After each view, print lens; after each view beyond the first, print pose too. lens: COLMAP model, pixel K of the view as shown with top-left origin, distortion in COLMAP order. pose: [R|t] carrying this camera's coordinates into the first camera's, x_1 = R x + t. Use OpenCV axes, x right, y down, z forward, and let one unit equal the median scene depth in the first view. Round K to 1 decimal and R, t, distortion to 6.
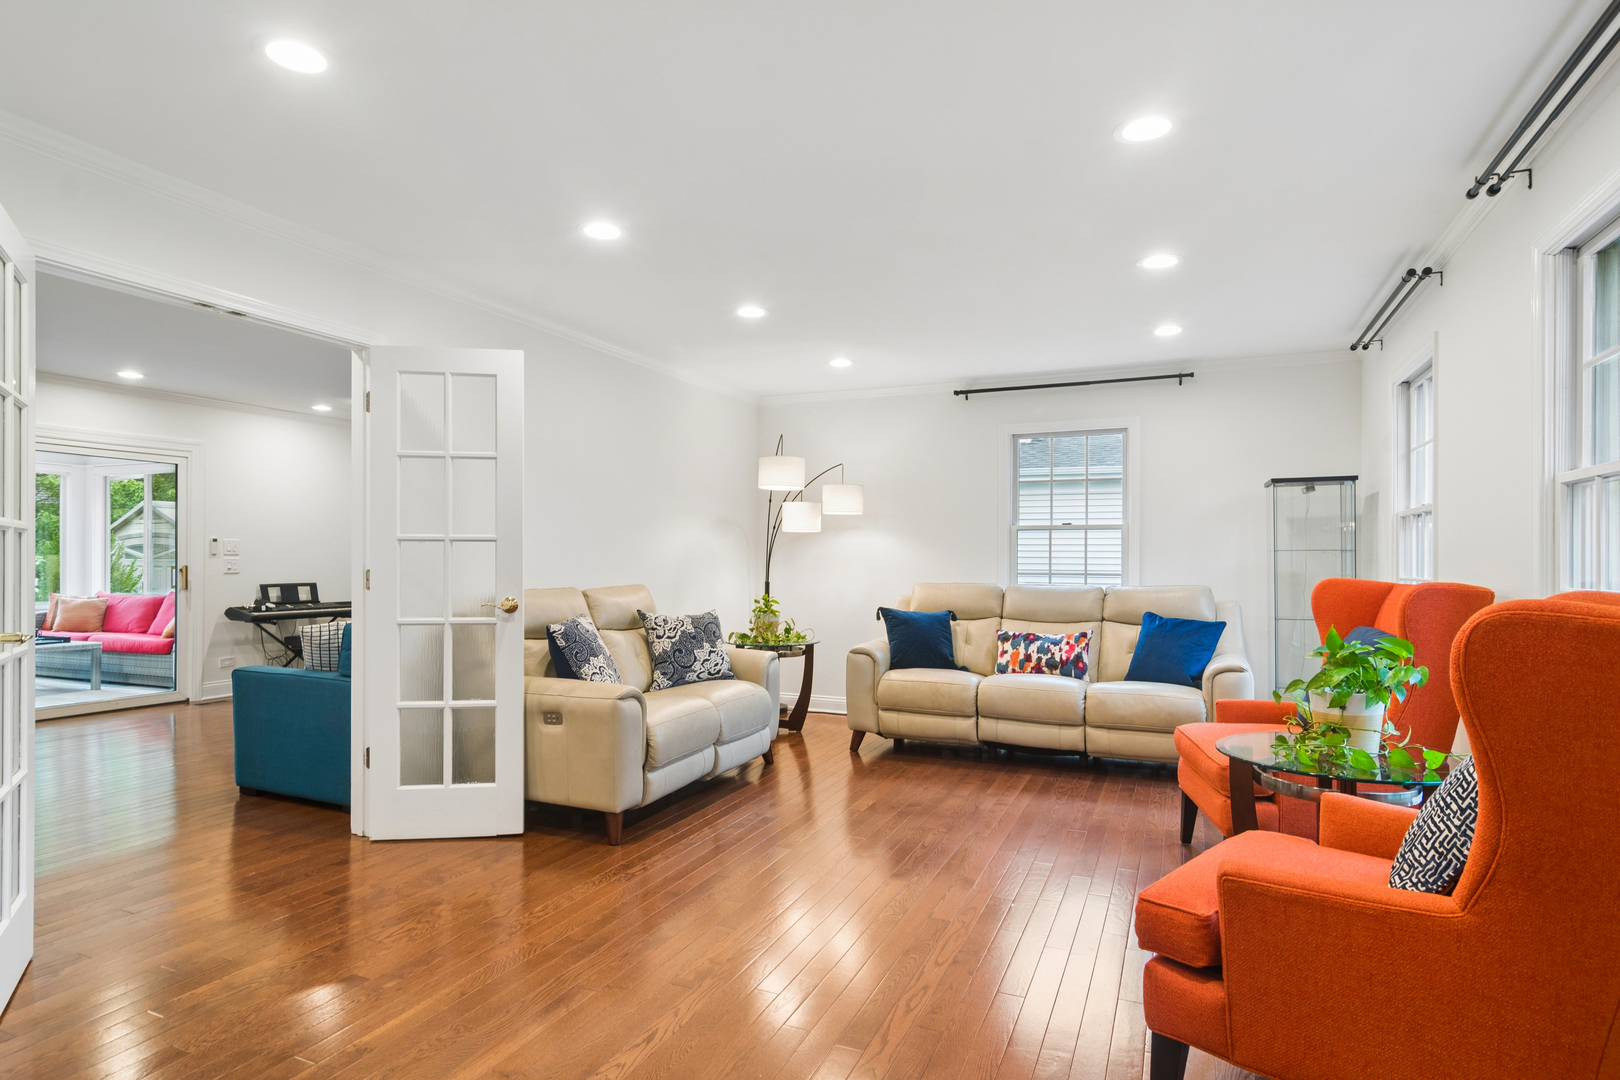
lens RADIAL K [[871.1, 0, 799.9], [0, 871.1, 558.1], [0, 0, 1]] dist [0.001036, 0.001583]
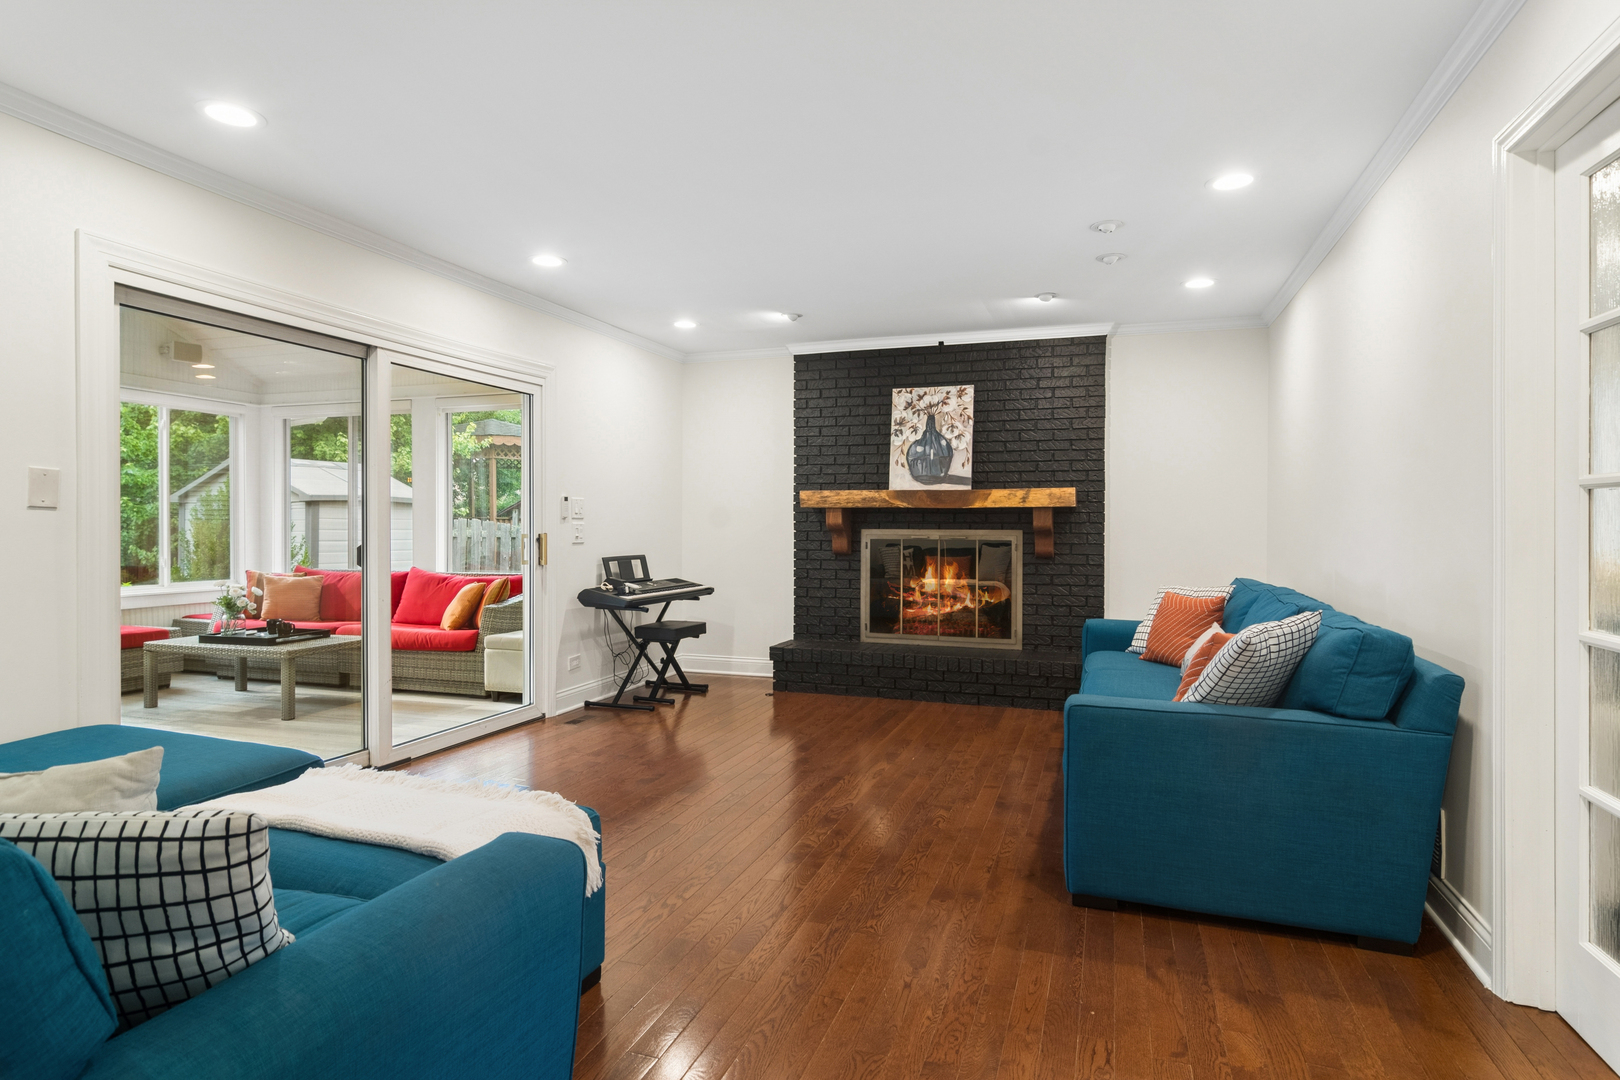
lens RADIAL K [[871.1, 0, 812.7], [0, 871.1, 529.2], [0, 0, 1]] dist [0.001036, 0.001583]
pose [[0.996897, -0.003358, 0.078639, -0.486376], [0.003009, 0.999985, 0.004562, 0.002325], [-0.078653, -0.004311, 0.996893, 0.228004]]
